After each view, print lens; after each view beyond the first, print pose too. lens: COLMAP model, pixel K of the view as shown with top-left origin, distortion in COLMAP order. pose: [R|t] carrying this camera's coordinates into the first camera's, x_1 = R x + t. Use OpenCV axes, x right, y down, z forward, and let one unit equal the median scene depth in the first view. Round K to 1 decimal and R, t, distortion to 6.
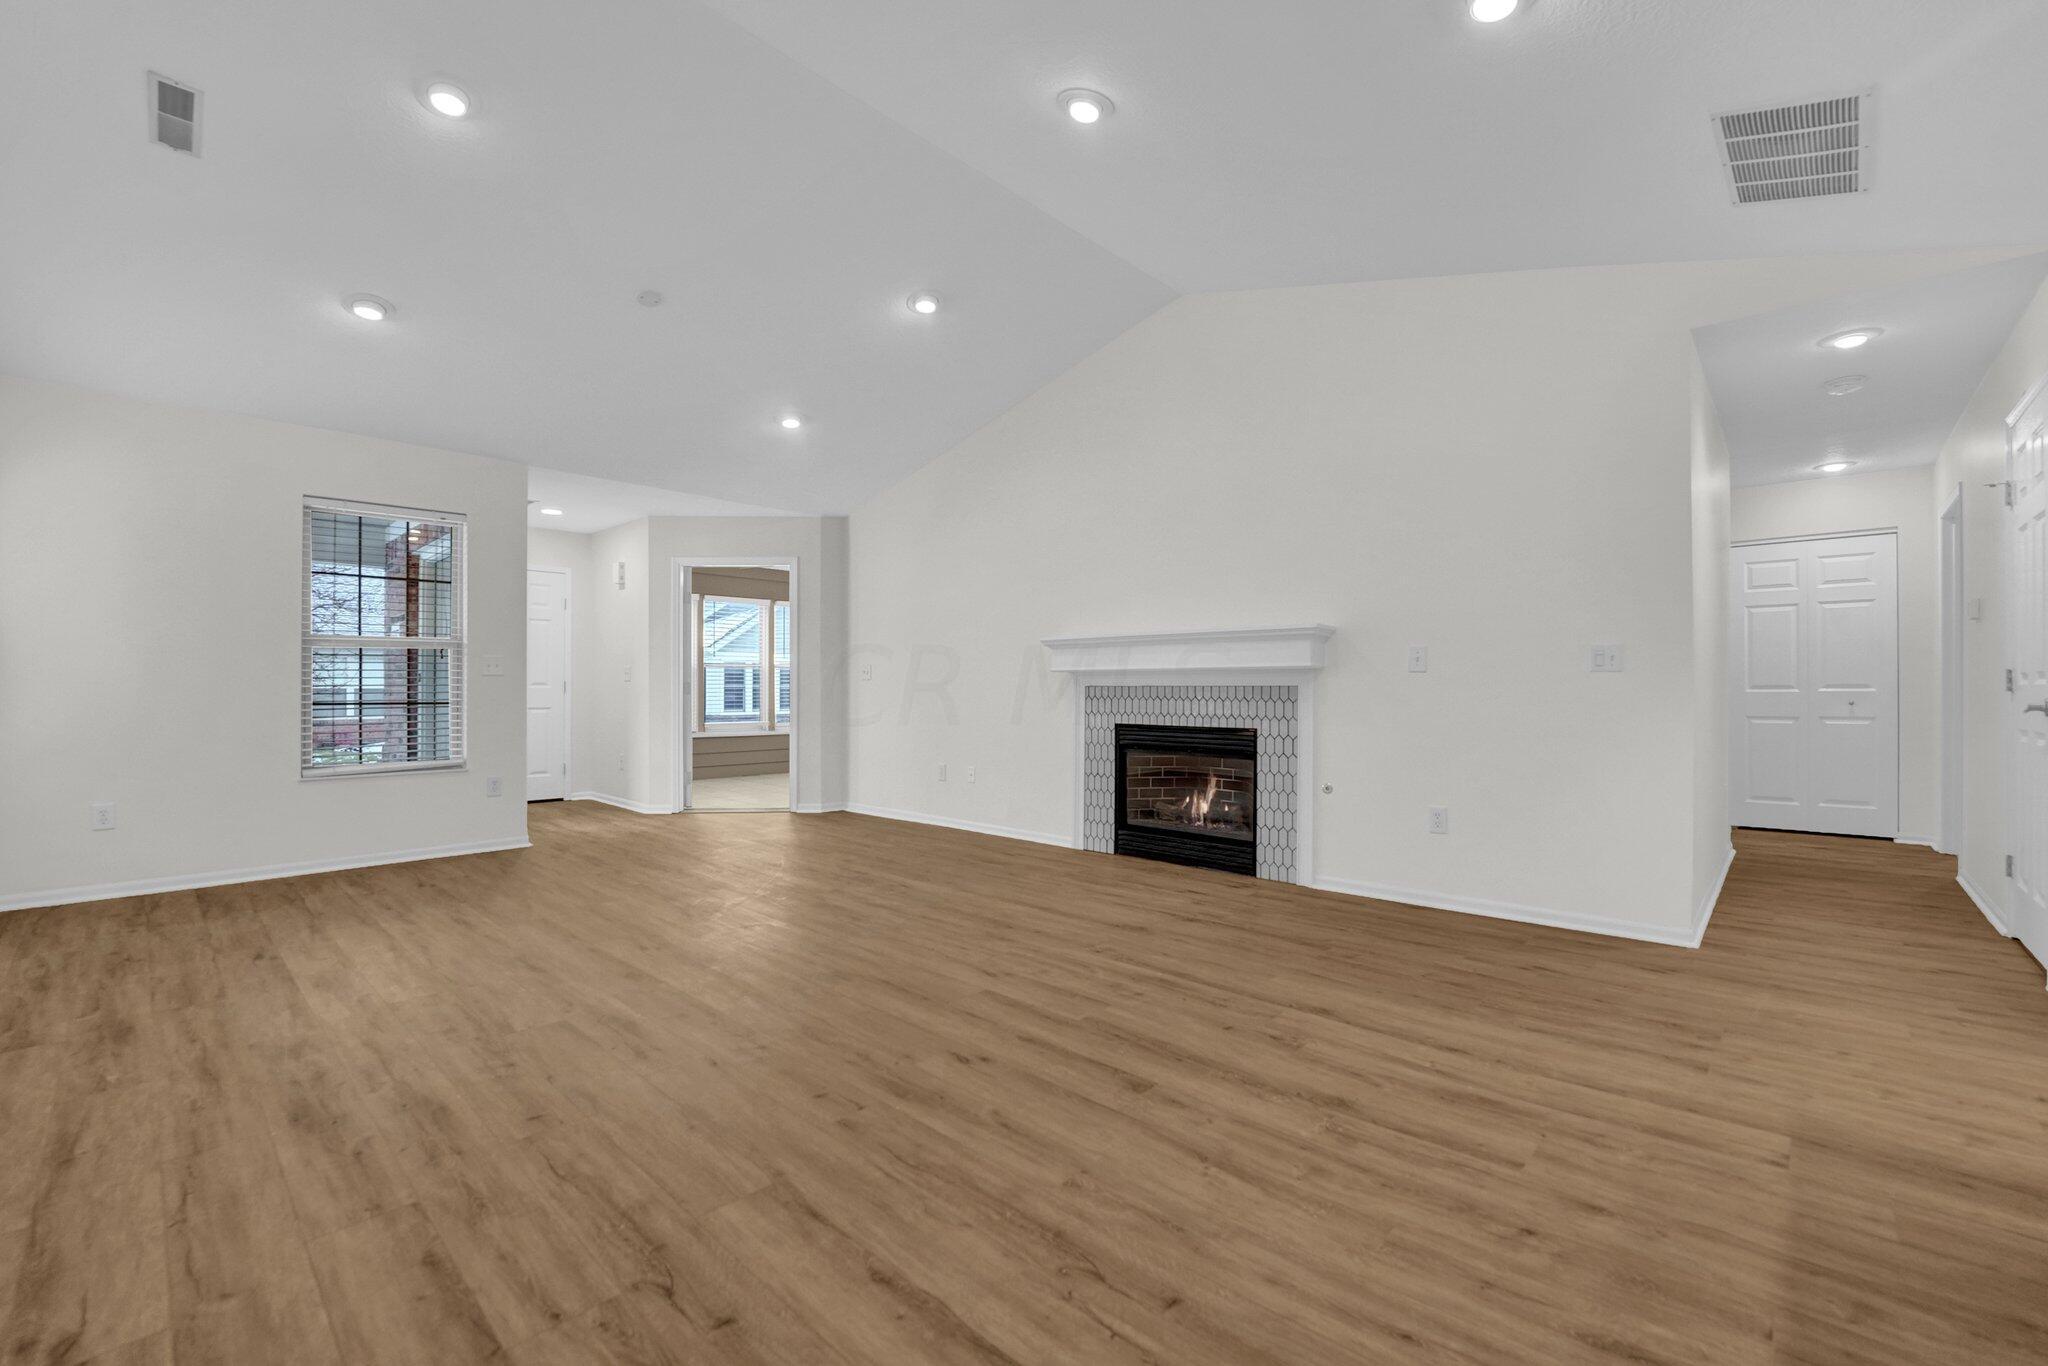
lens RADIAL K [[887.7, 0, 1025.1], [0, 887.7, 684.3], [0, 0, 1]] dist [-0.026246, 0.001089]
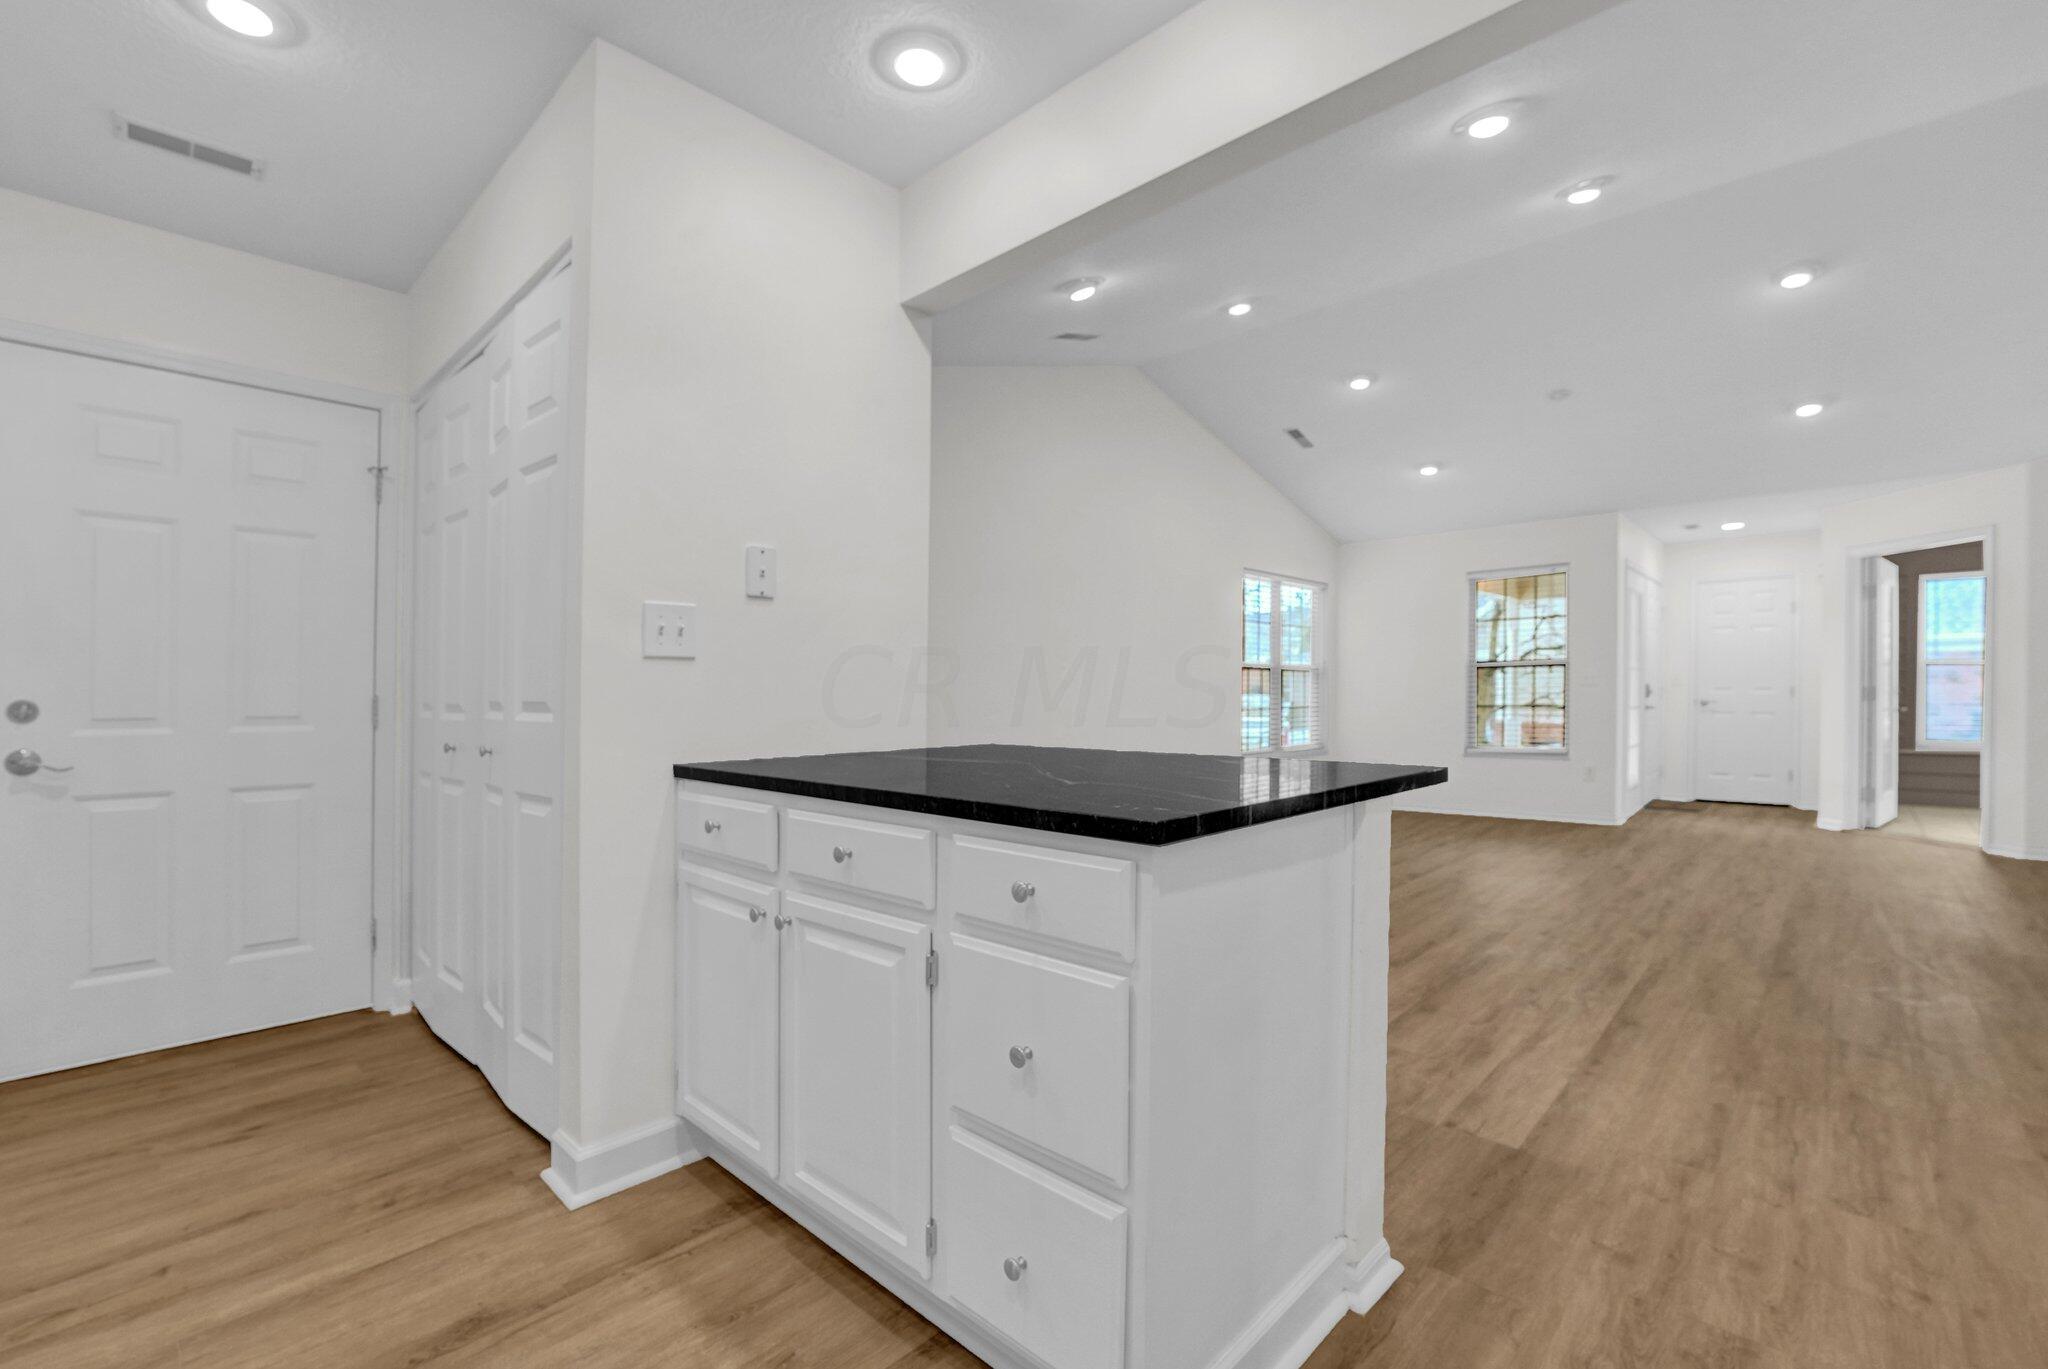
lens RADIAL K [[887.7, 0, 1021.9], [0, 887.7, 681.4], [0, 0, 1]] dist [-0.026246, 0.001089]
pose [[0.020098, 0.001905, -0.999796, 1.408949], [-0.004094, 0.999990, 0.001823, -0.035676], [0.999790, 0.004056, 0.020105, 0.265140]]
